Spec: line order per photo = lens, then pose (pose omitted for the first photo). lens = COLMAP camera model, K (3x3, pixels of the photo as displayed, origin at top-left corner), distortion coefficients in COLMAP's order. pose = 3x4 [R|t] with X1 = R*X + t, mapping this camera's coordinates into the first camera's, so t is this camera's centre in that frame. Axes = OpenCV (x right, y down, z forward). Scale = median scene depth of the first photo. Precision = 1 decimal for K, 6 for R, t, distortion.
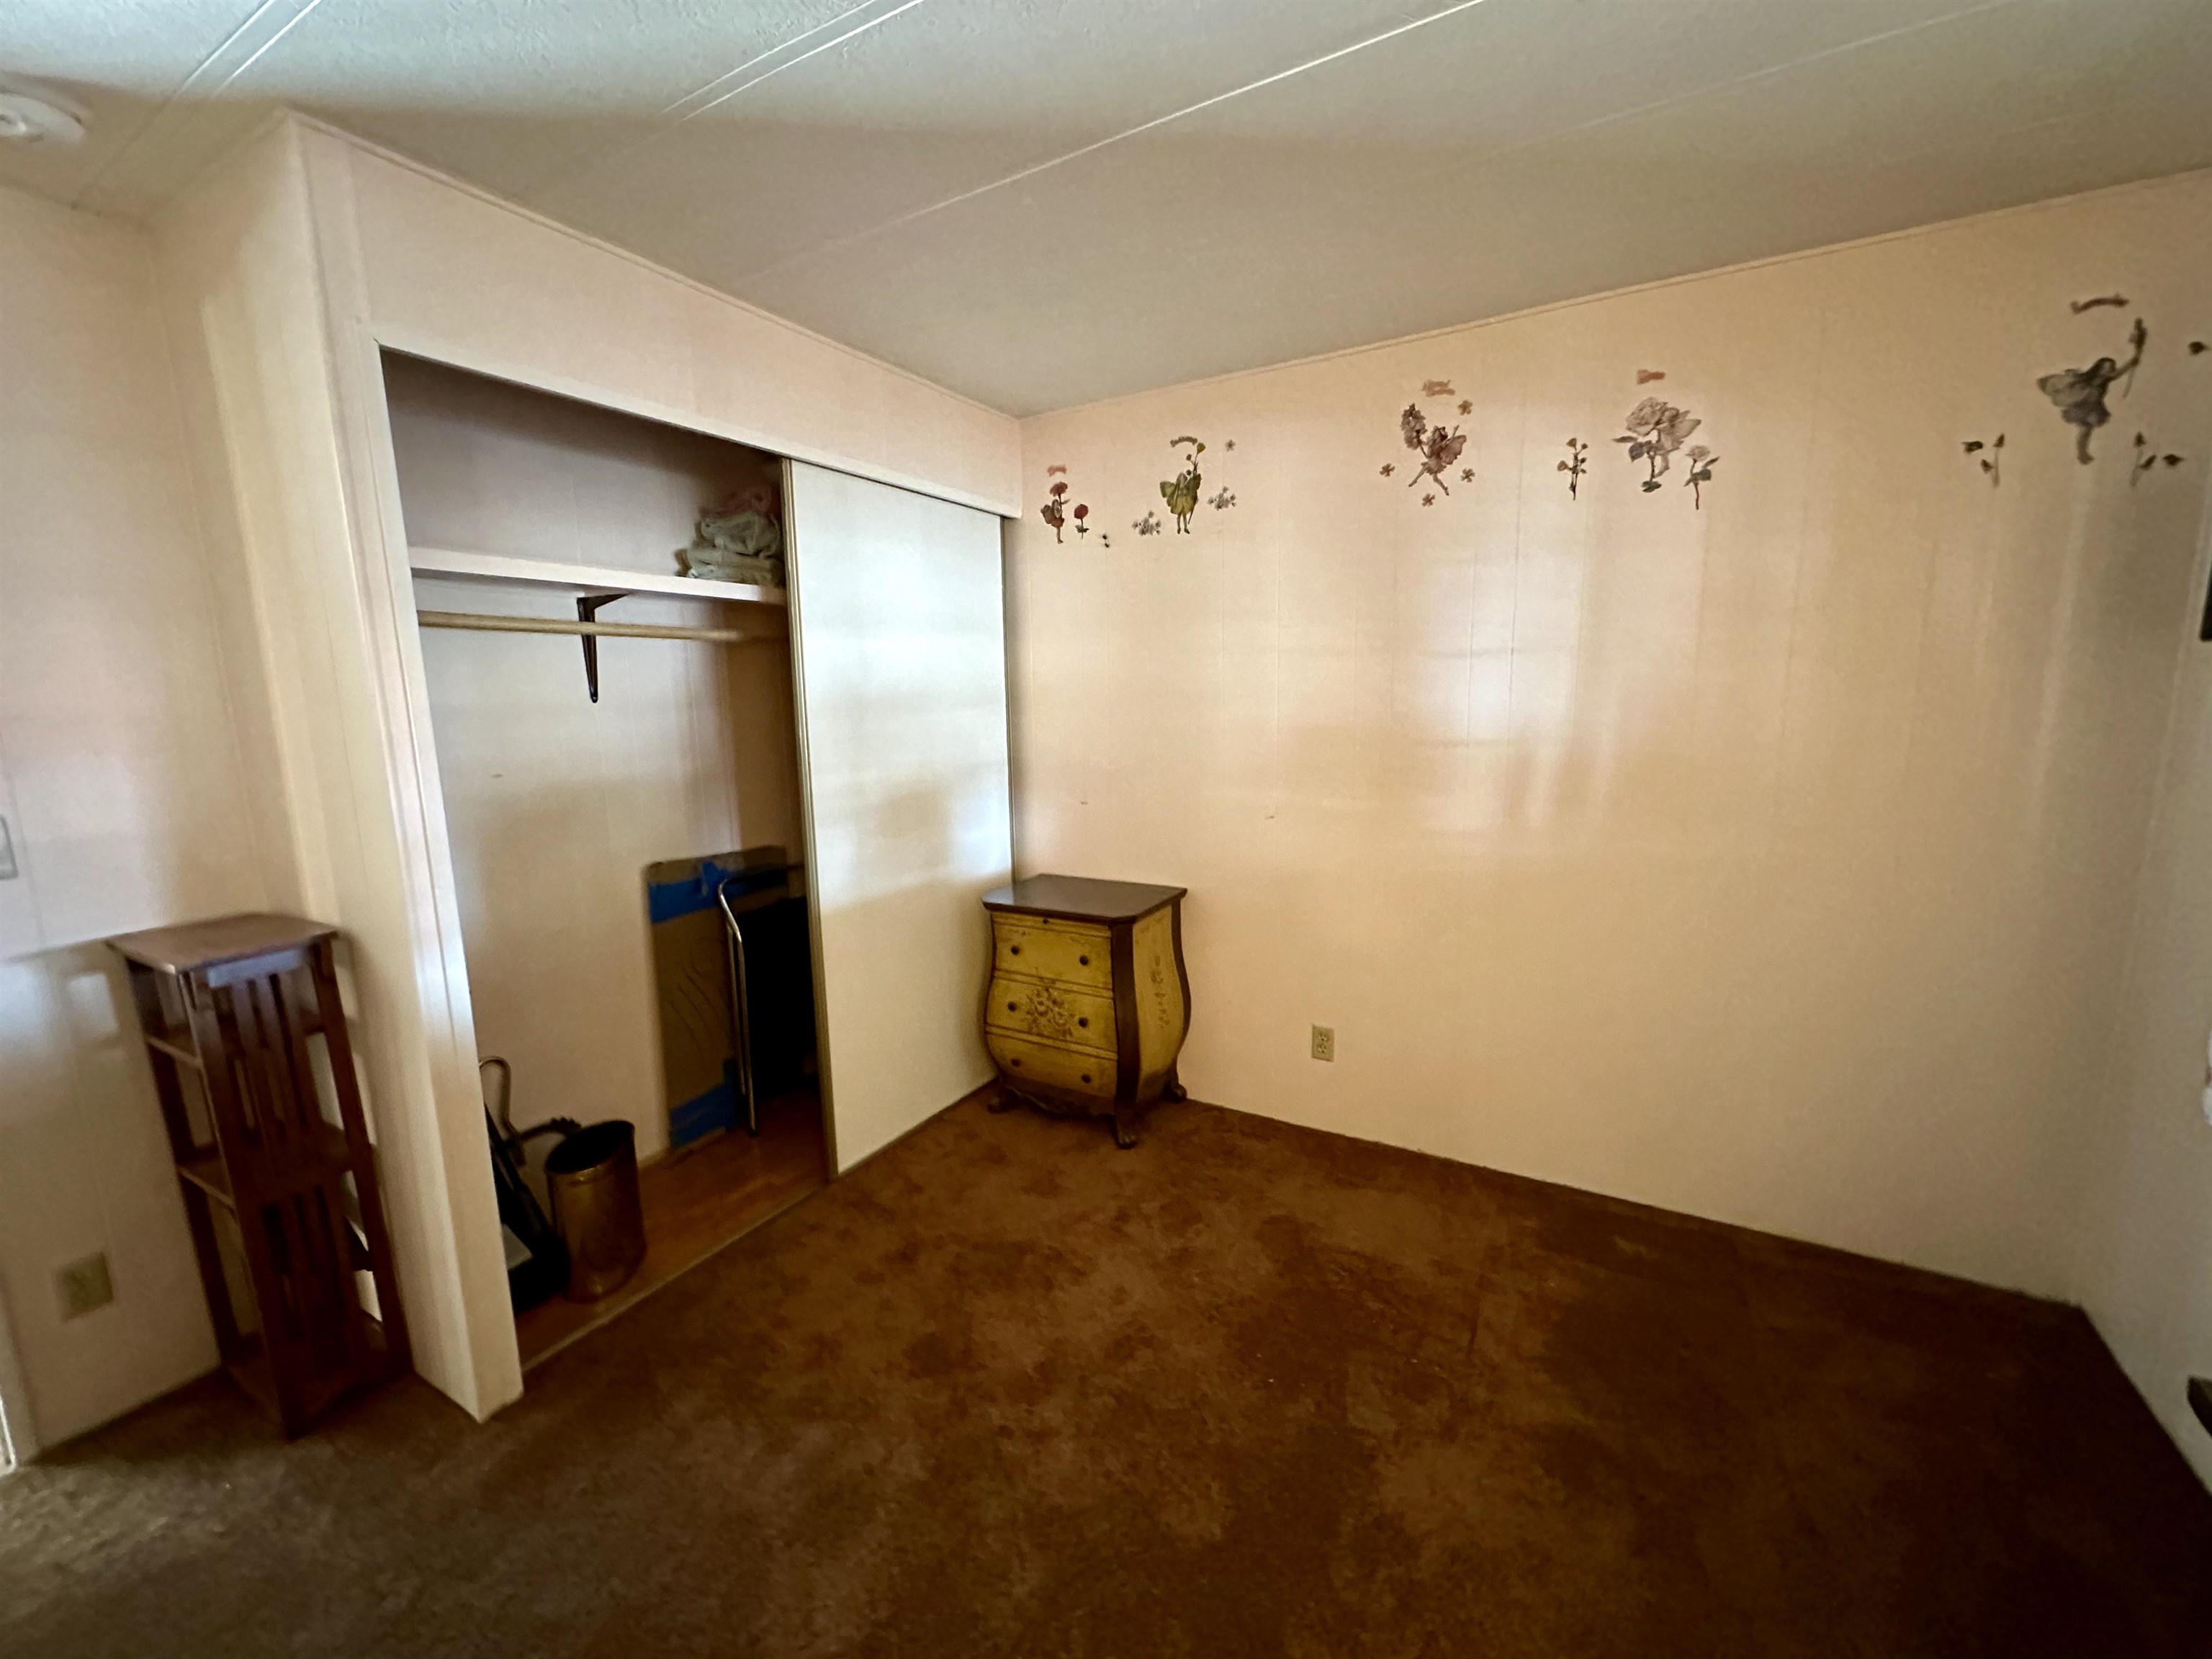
lens RADIAL K [[896.0, 0, 1106.0], [0, 896.0, 829.5], [0, 0, 1]] dist [-0.001432, -0.000447]
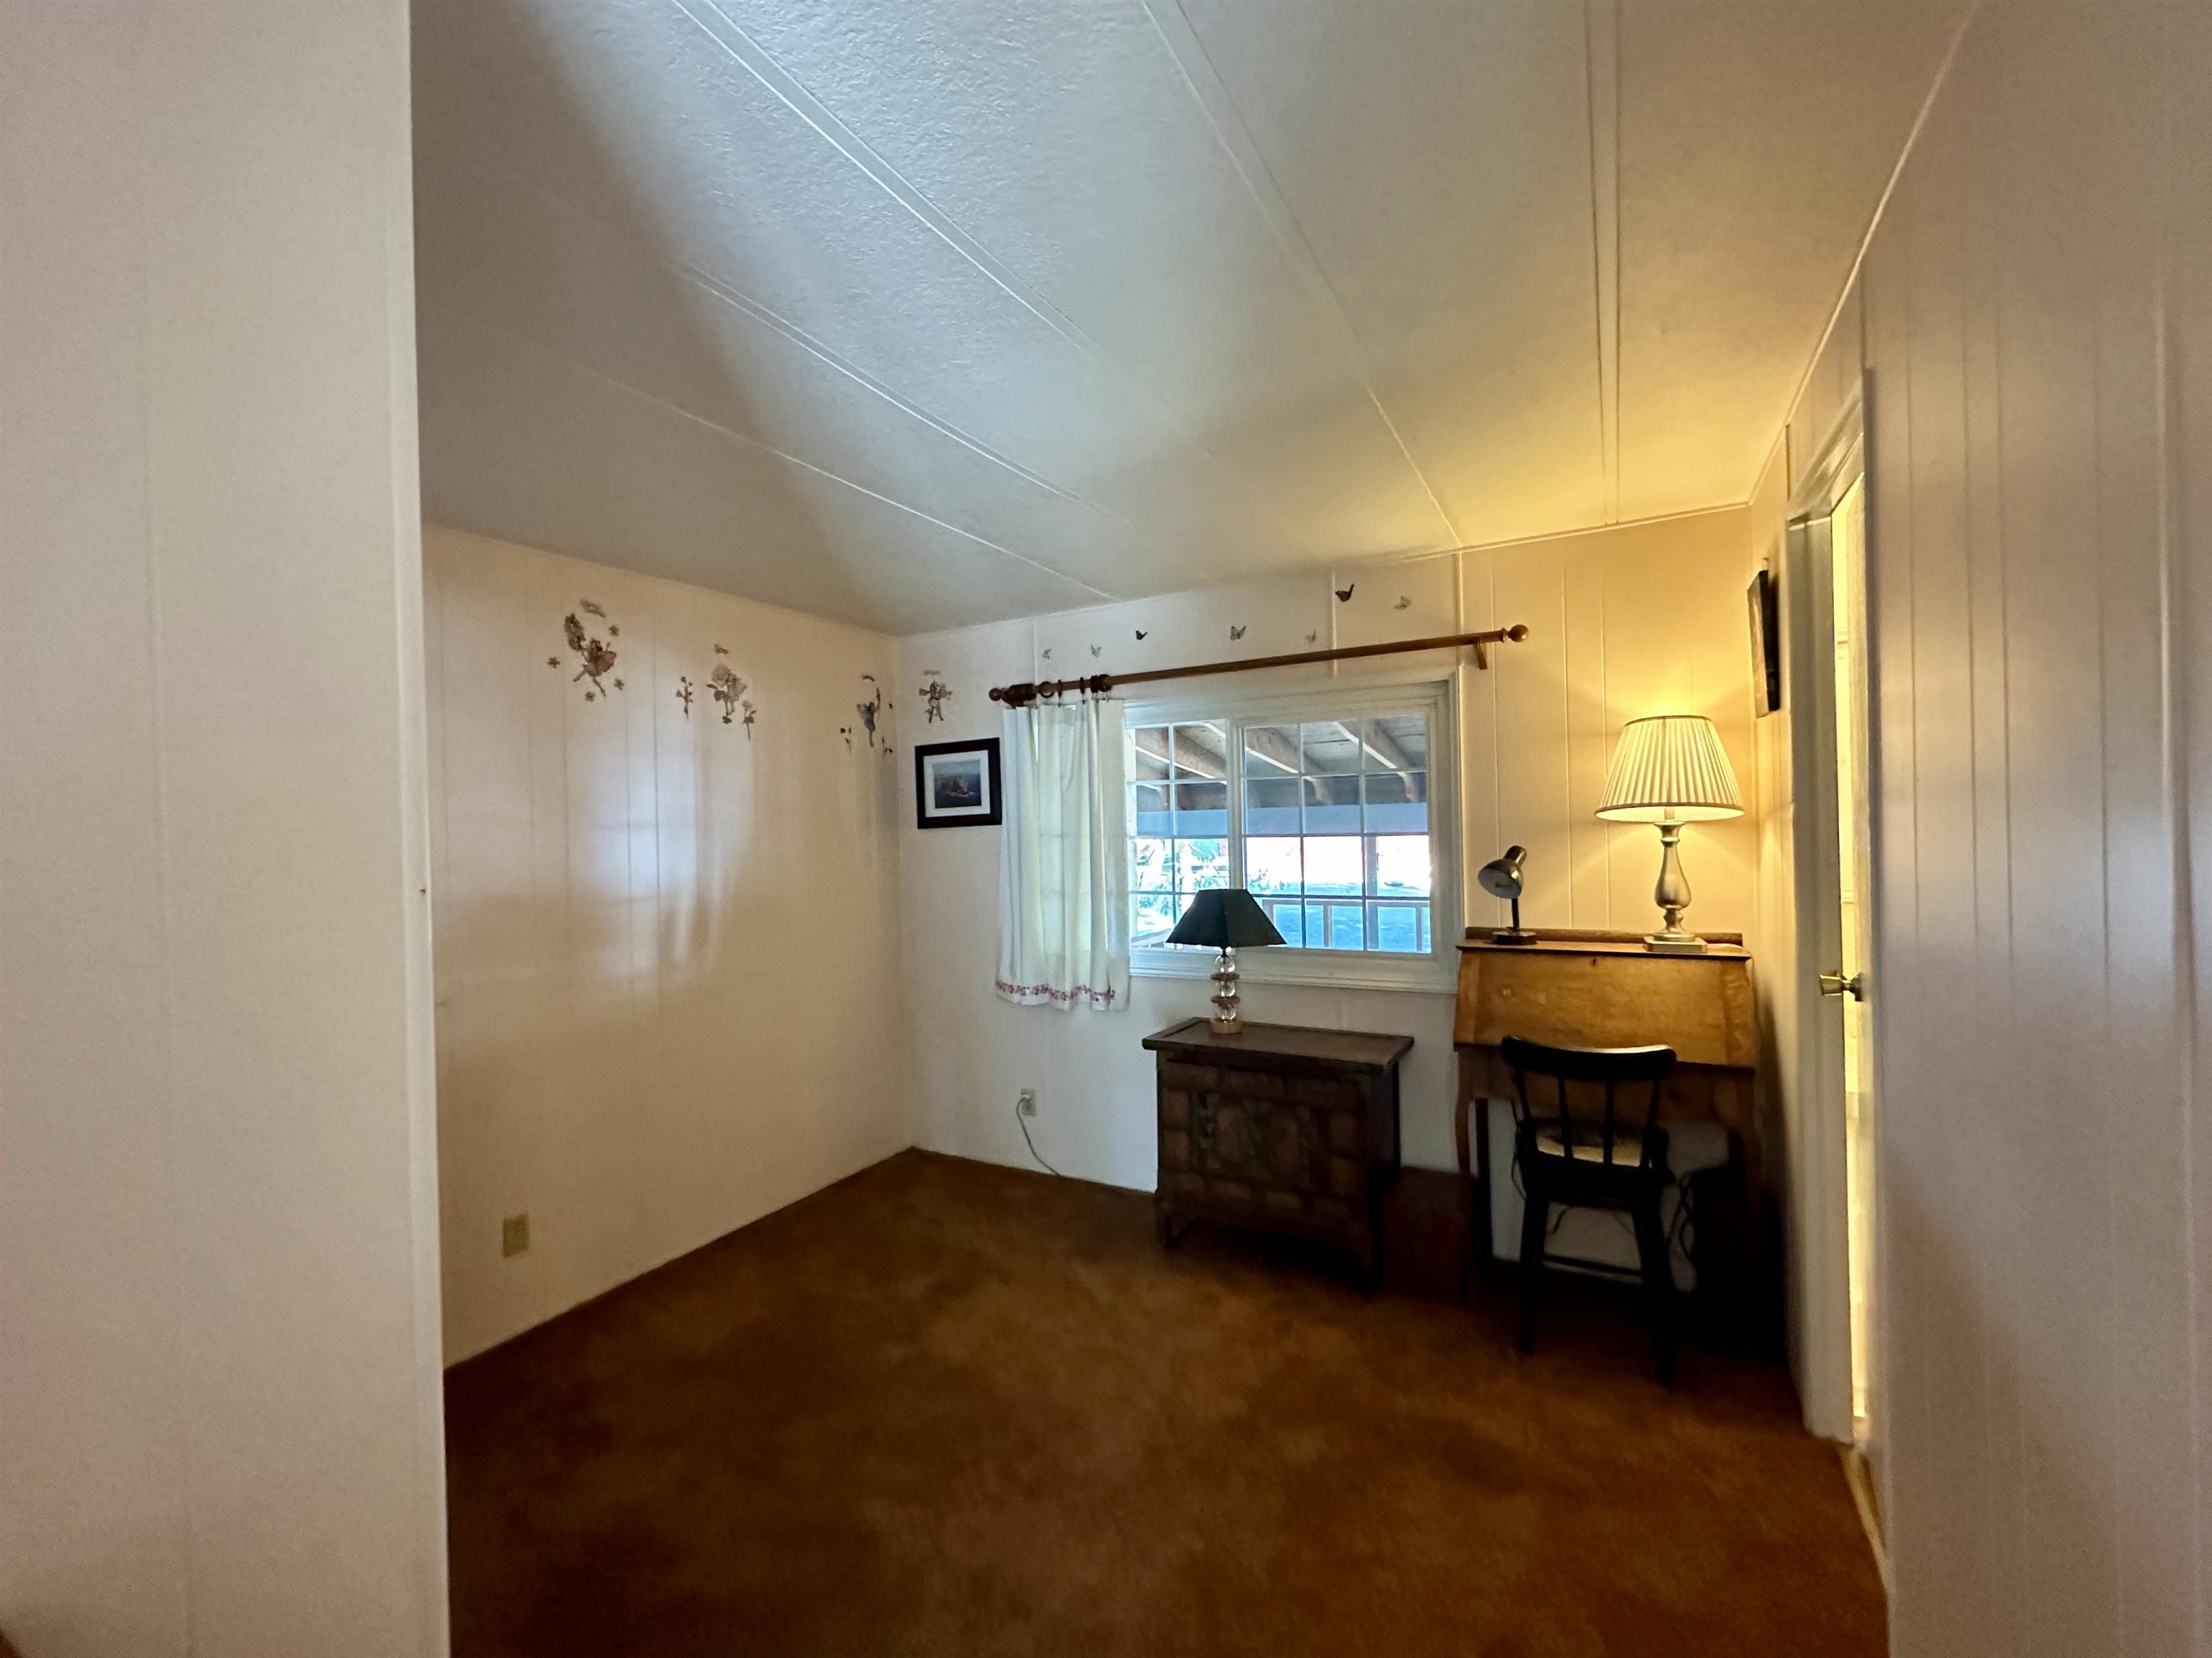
lens RADIAL K [[896.0, 0, 1106.0], [0, 896.0, 829.0], [0, 0, 1]] dist [-0.001432, -0.000447]
pose [[-0.013617, 0.018909, 0.999728, -0.851624], [0.180179, 0.983501, -0.016148, -0.061750], [-0.983540, 0.179910, -0.016799, 0.410572]]
